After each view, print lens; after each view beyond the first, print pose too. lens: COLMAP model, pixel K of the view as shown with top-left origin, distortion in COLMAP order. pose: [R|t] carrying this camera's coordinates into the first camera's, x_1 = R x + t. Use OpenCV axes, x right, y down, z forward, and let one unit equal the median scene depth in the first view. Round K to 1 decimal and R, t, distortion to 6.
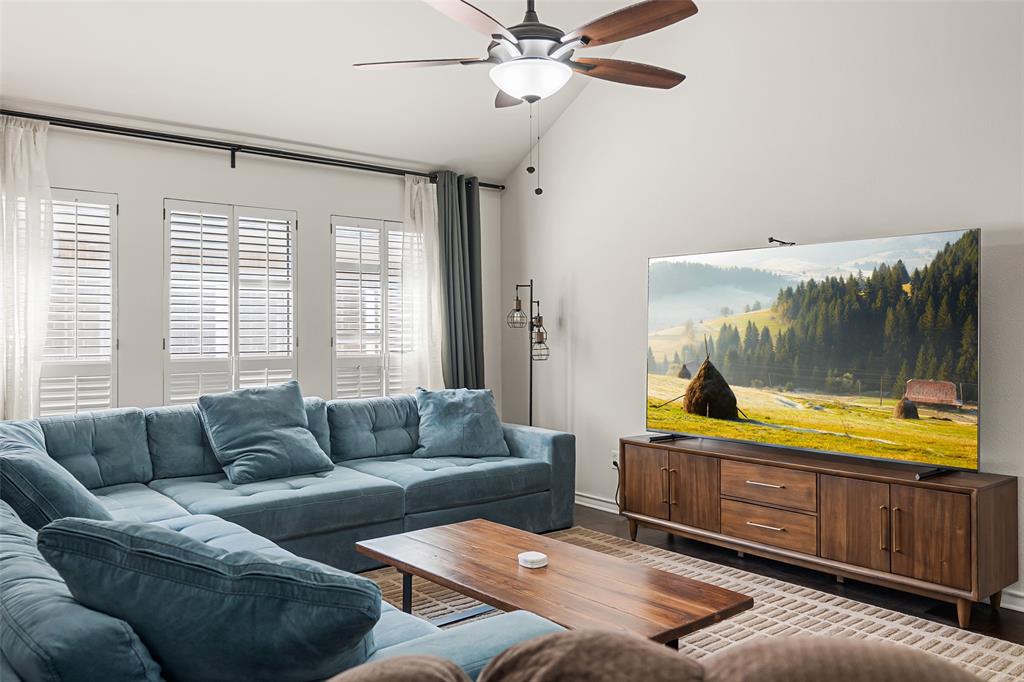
lens RADIAL K [[810.9, 0, 502.0], [0, 810.9, 319.6], [0, 0, 1]] dist [0.009143, -0.002635]
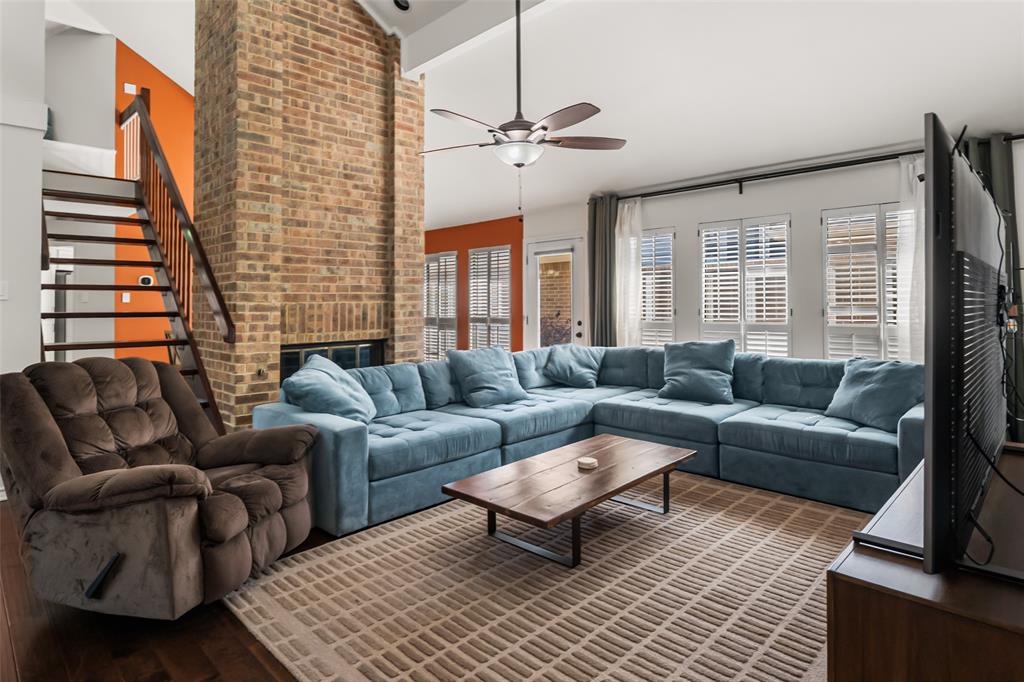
lens RADIAL K [[555.3, 0, 504.6], [0, 555.3, 290.0], [0, 0, 1]] dist [-0.003367, -0.001440]
pose [[0.095842, -0.025654, -0.995066, 0.720800], [0.018207, 0.999546, -0.024016, 0.005258], [0.995230, -0.015815, 0.096266, 0.539749]]
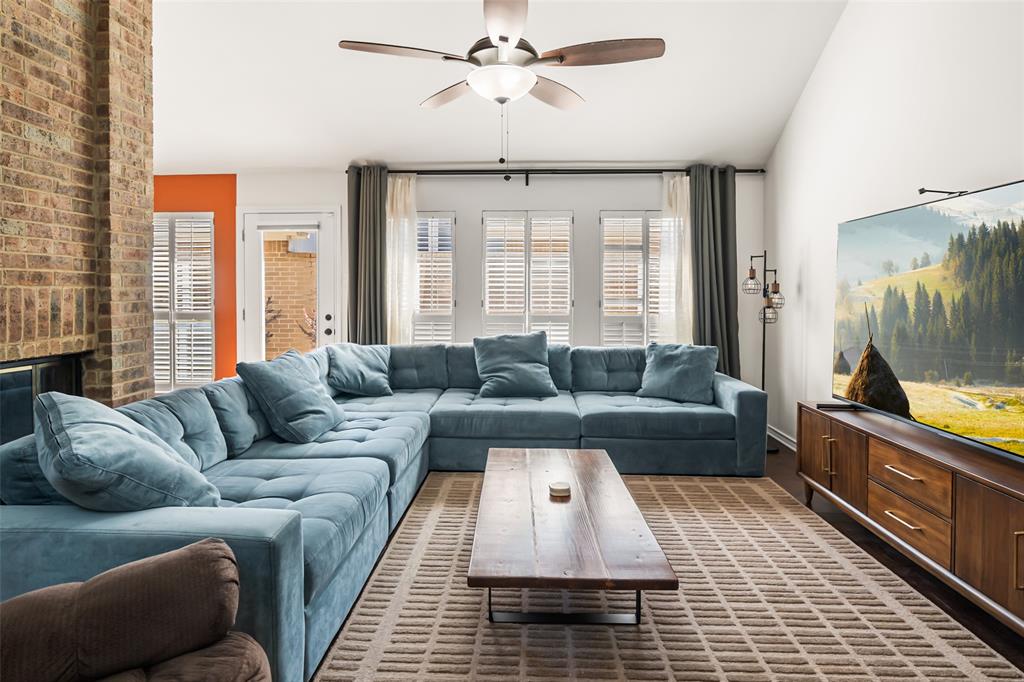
lens RADIAL K [[555.3, 0, 504.1], [0, 555.3, 300.9], [0, 0, 1]] dist [-0.003367, -0.001440]
pose [[0.739528, 0.009590, -0.673058, 0.369010], [0.005341, 0.999783, 0.020114, 0.003293], [0.673105, -0.018470, 0.739317, 0.249042]]
